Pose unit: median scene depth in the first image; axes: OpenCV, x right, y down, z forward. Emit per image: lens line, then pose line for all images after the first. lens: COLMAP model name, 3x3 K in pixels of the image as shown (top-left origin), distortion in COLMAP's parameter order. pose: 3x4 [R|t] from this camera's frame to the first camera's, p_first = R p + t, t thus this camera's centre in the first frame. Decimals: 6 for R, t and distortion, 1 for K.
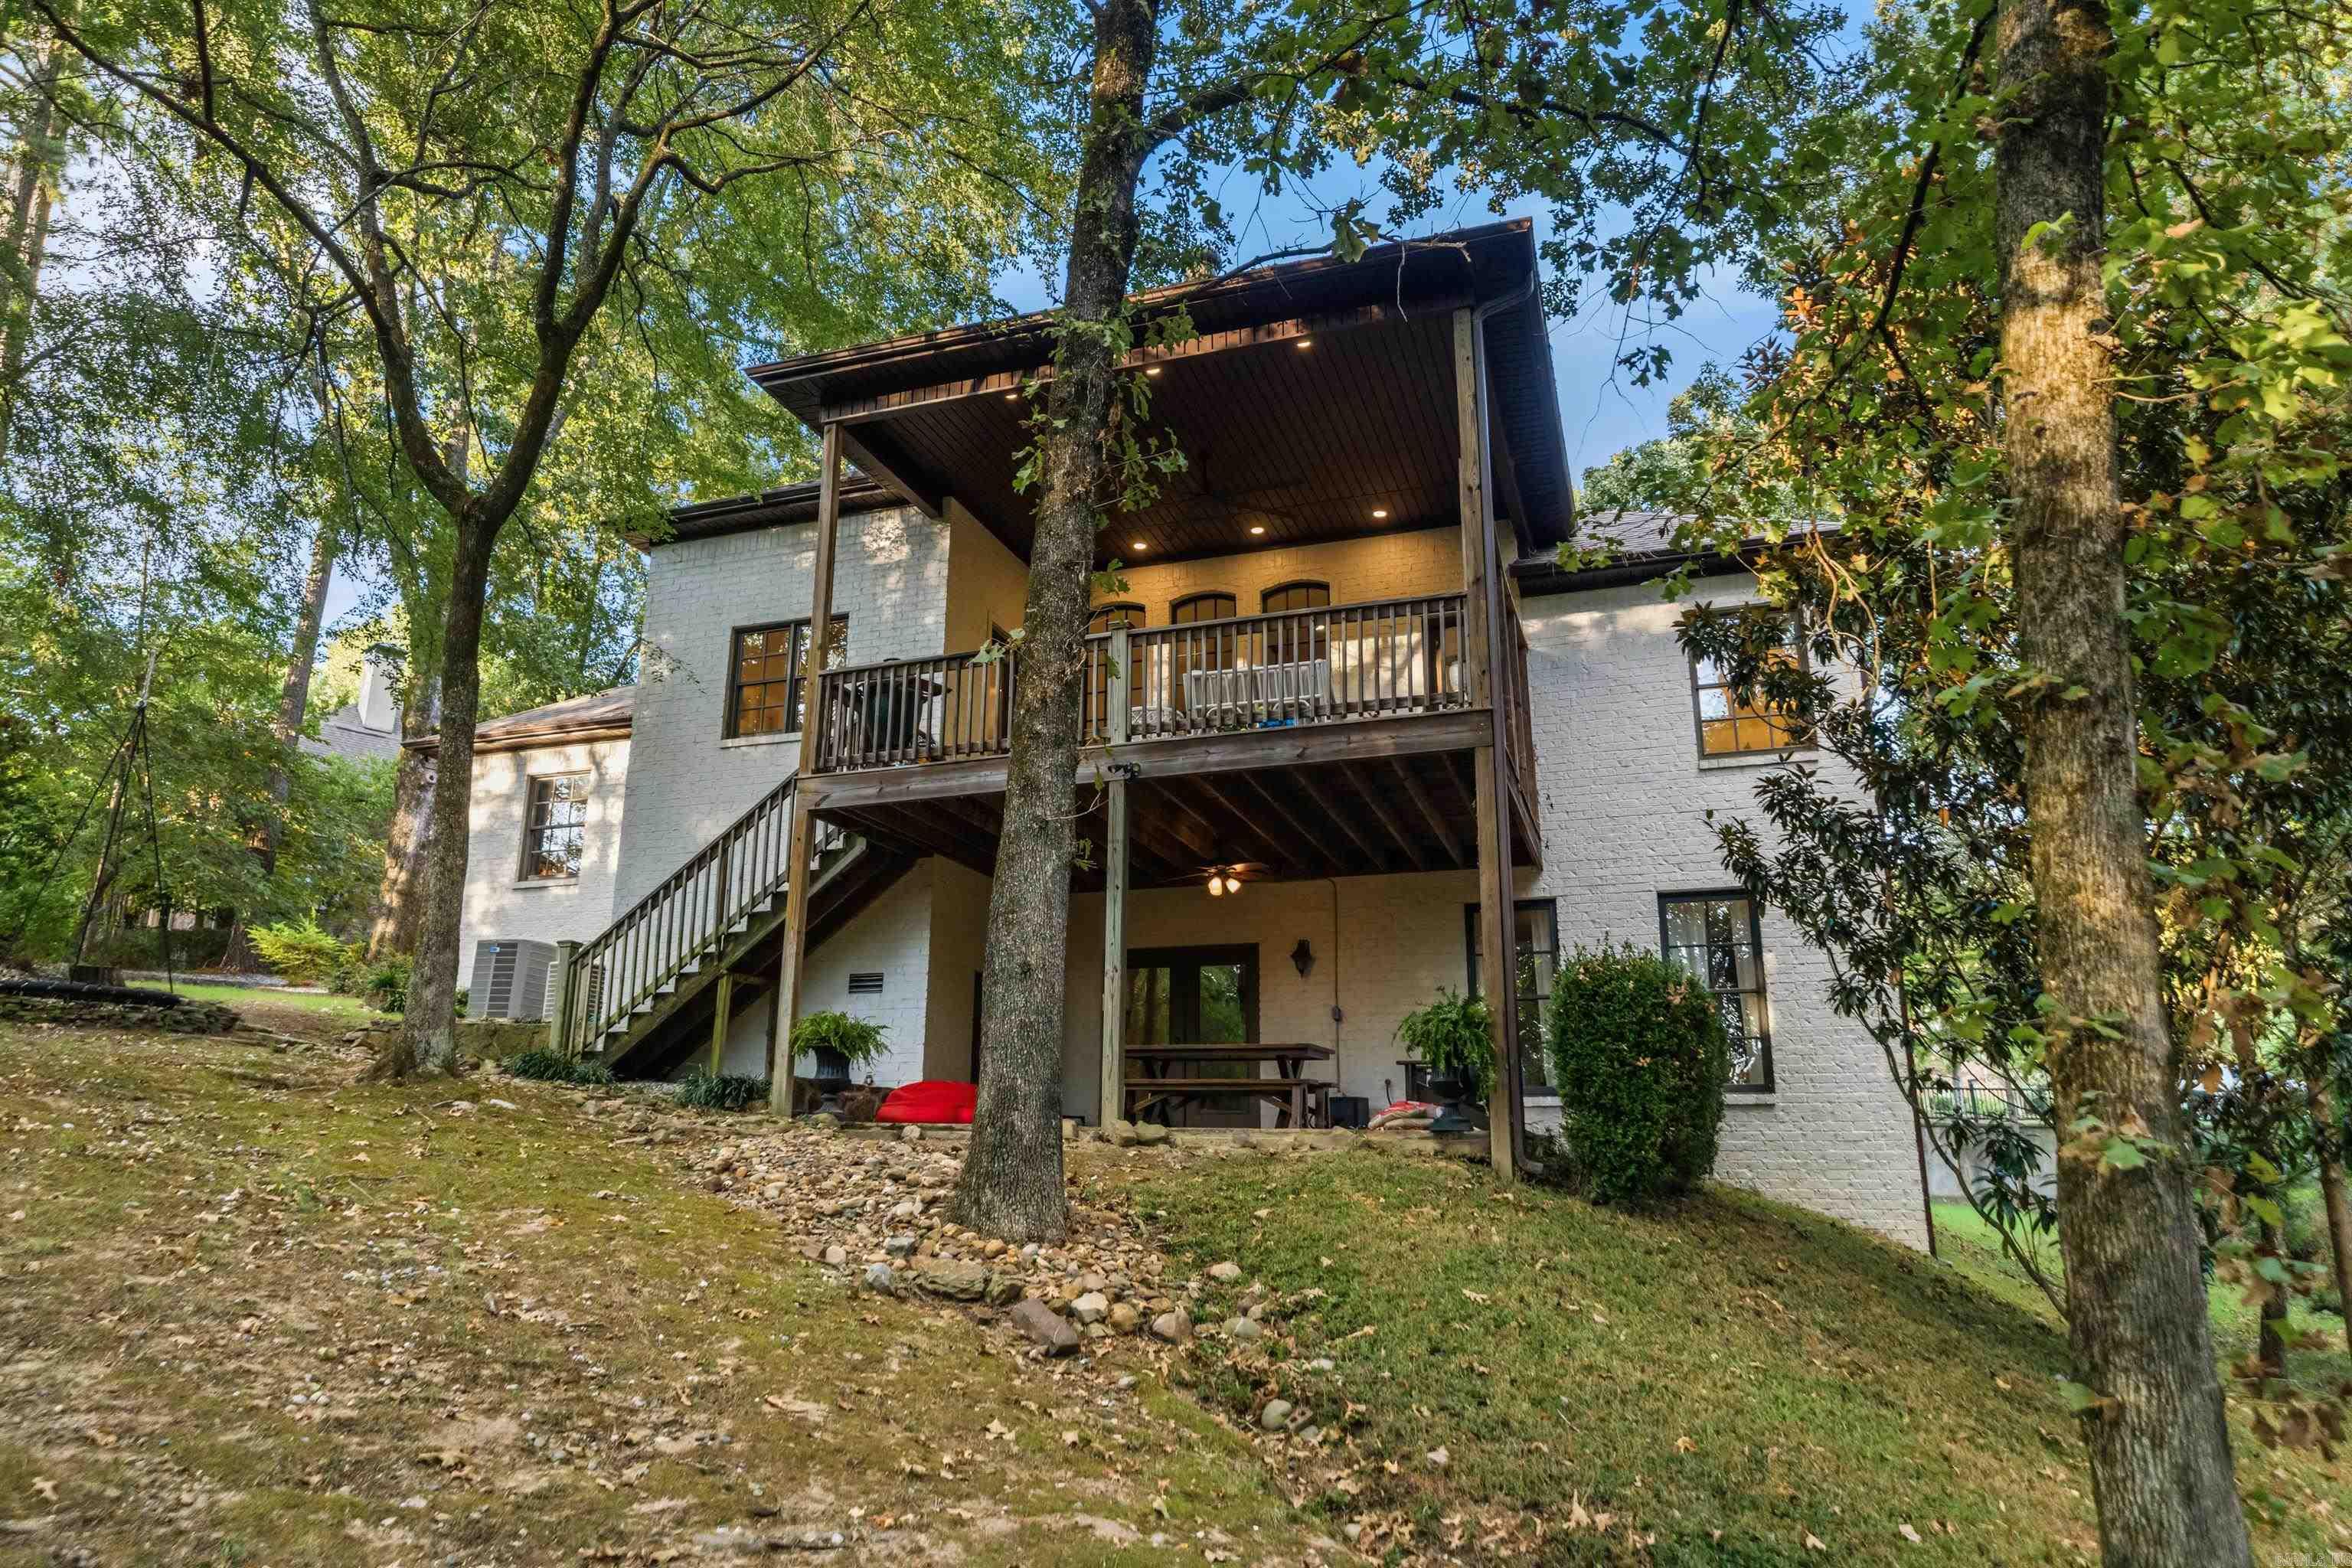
lens RADIAL K [[1439.4, 0, 1176.0], [0, 1439.4, 784.0], [0, 0, 1]] dist [-0.000501, 0.000275]
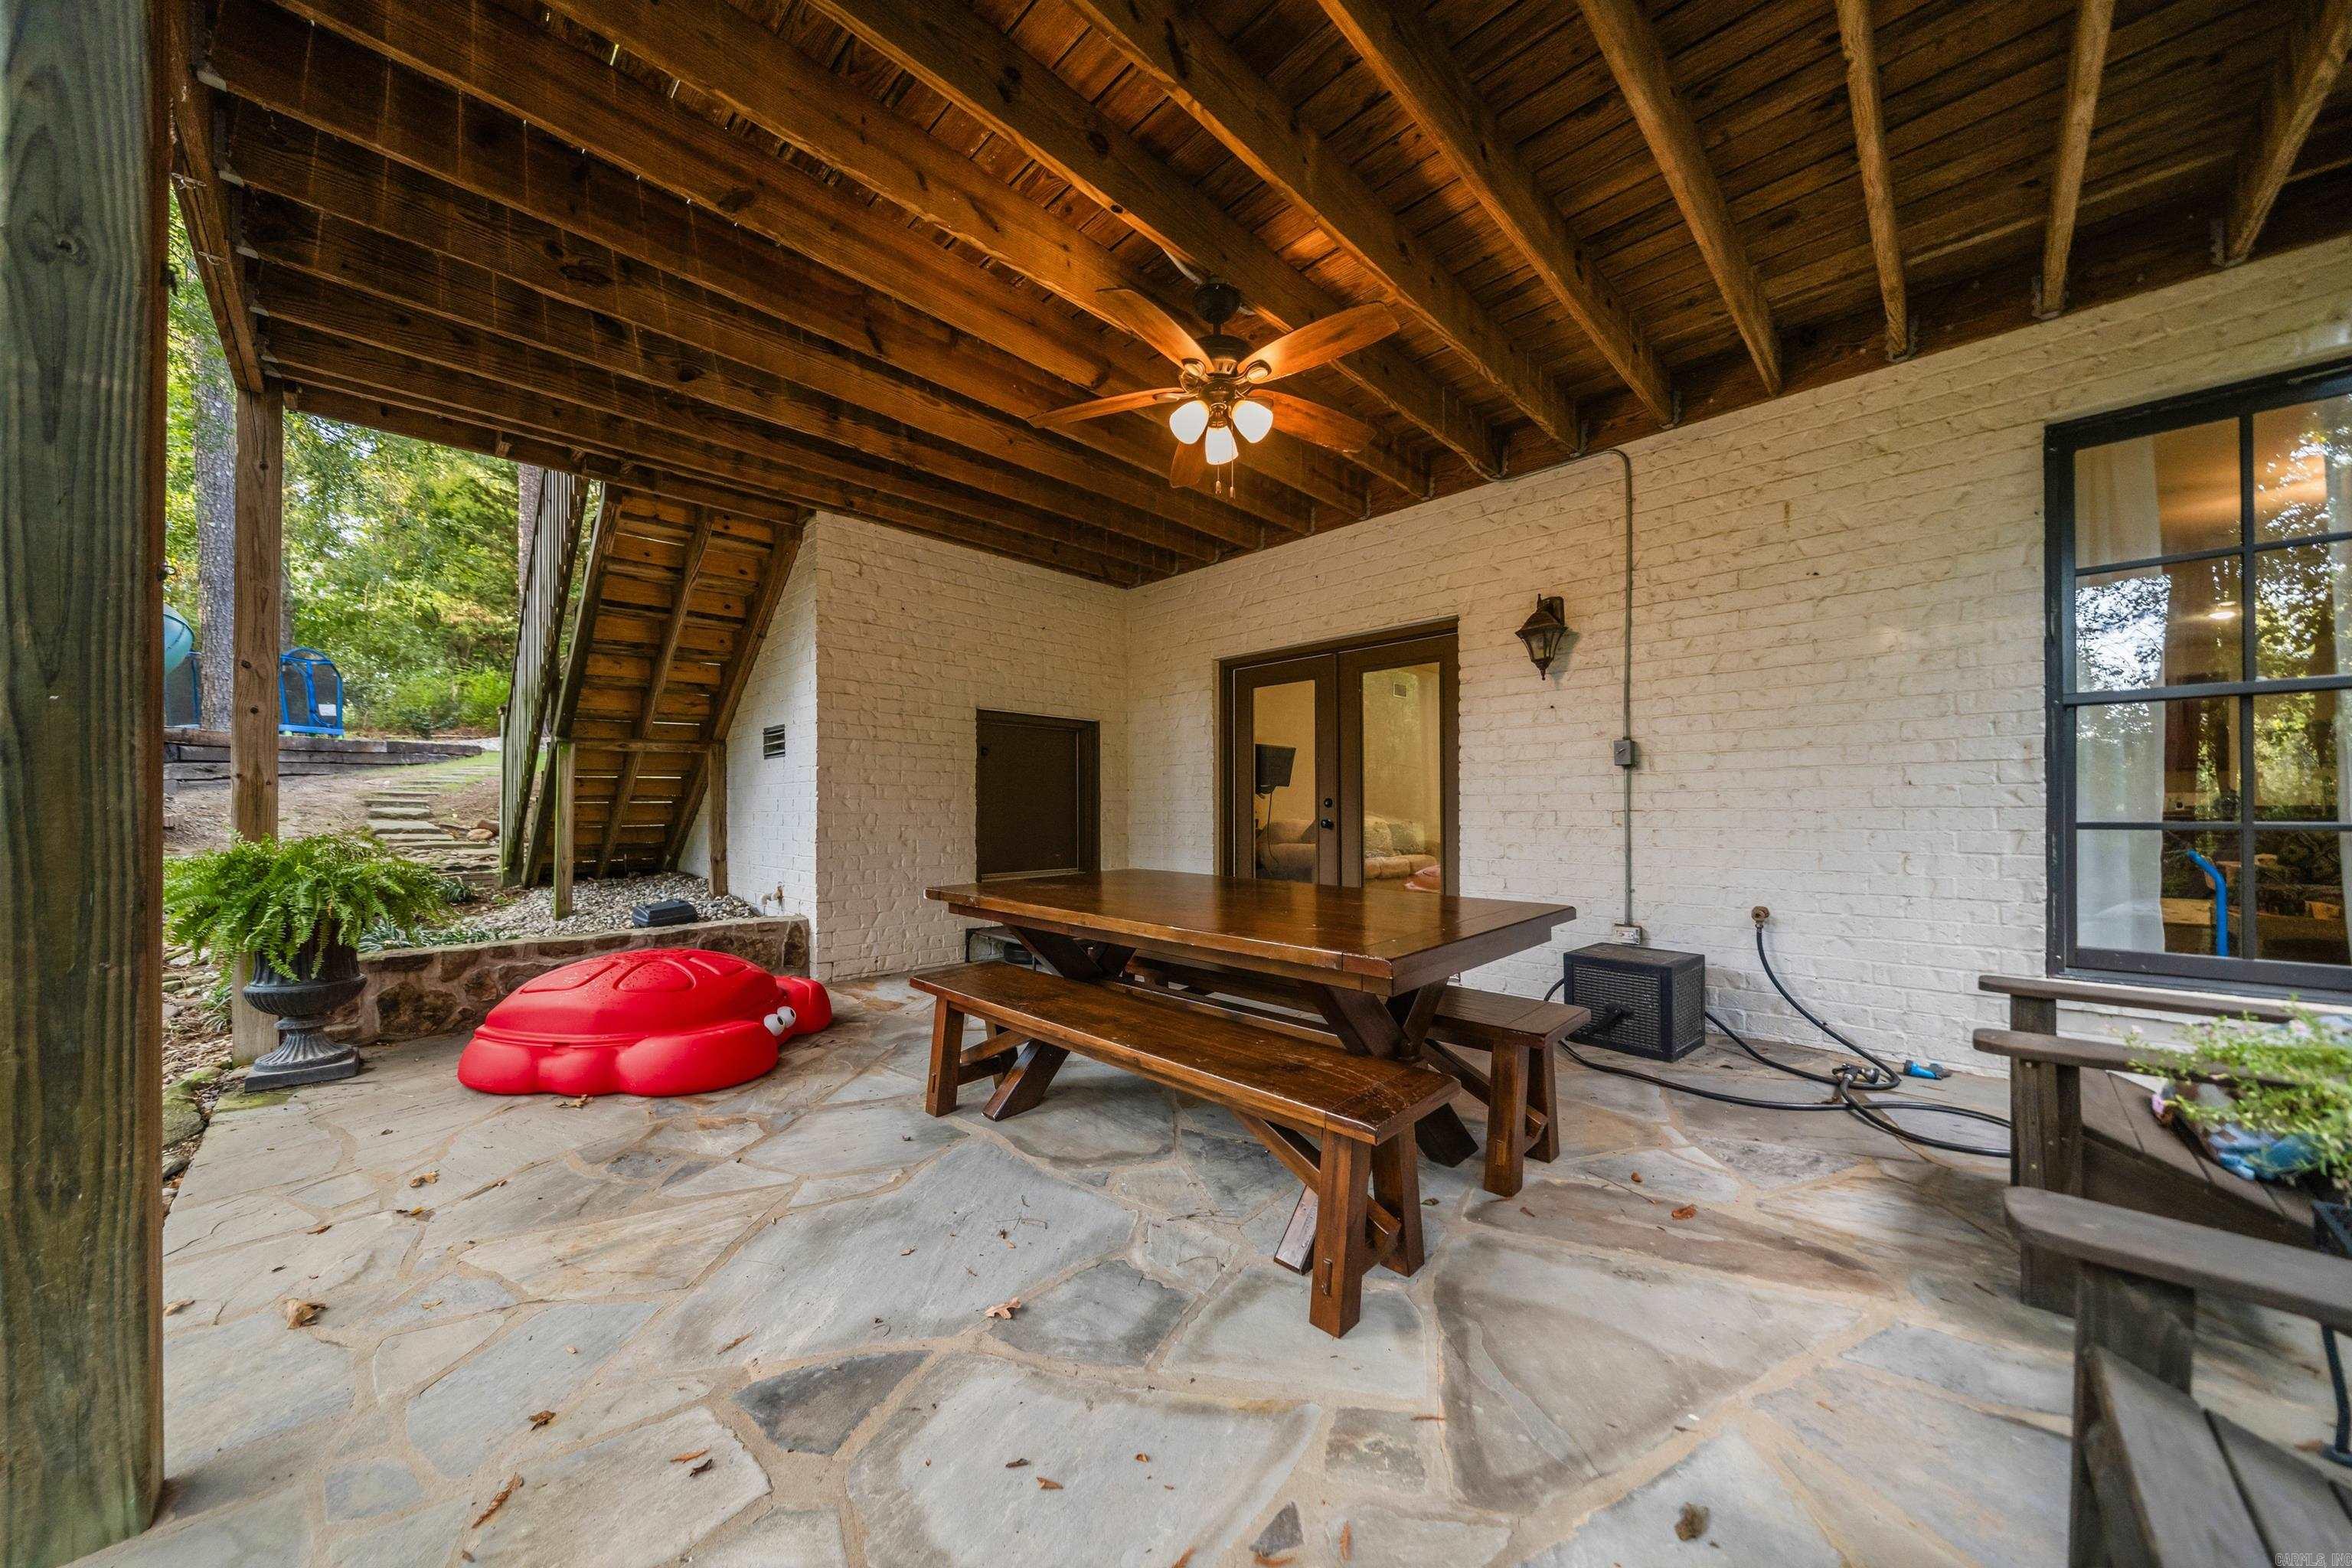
lens RADIAL K [[796.0, 0, 1176.0], [0, 796.0, 784.0], [0, 0, 1]] dist [-0.000085, -0.000004]
pose [[0.899612, -0.009431, -0.436587, 0.092231], [0.115221, 0.969464, 0.216478, 0.097359], [0.421214, -0.245051, 0.873229, 0.709148]]
